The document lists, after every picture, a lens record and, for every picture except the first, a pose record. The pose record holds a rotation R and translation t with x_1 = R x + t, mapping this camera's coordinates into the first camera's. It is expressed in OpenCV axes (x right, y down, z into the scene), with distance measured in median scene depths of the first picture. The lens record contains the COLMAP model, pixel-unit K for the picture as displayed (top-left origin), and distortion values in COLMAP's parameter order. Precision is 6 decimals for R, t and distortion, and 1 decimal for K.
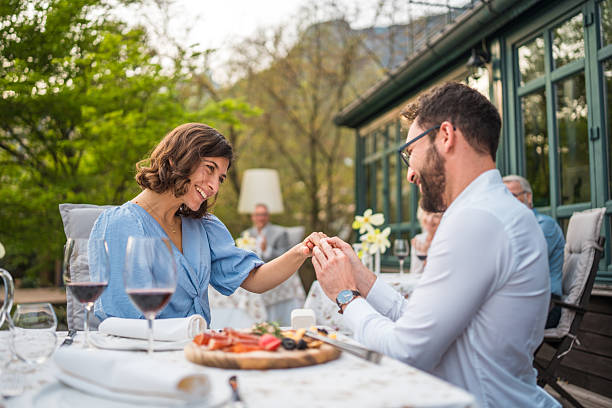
lens RADIAL K [[600.1, 0, 308.3], [0, 600.1, 205.6], [0, 0, 1]] dist [-0.117753, 0.083818]
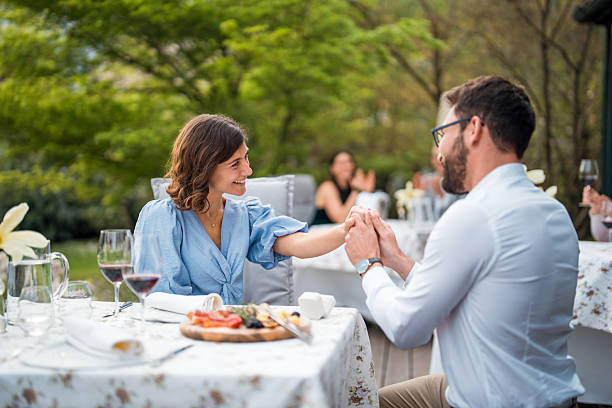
lens RADIAL K [[876.0, 0, 306.0], [0, 876.0, 204.0], [0, 0, 1]] dist [-0.117550, 1.029346]
pose [[0.939159, 0.013418, -0.343221, 0.227295], [0.021360, 0.995021, 0.097347, -0.060711], [0.342819, -0.098756, 0.934196, -0.202406]]
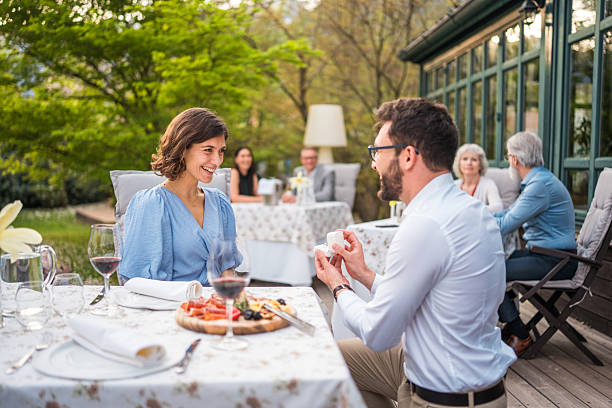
lens RADIAL K [[595.1, 0, 310.9], [0, 595.1, 203.5], [0, 0, 1]] dist [-0.108902, 0.034186]
pose [[0.989588, 0.027098, -0.141353, 0.093231], [-0.007556, 0.990543, 0.136995, -0.062633], [0.143729, -0.134500, 0.980434, -0.074461]]
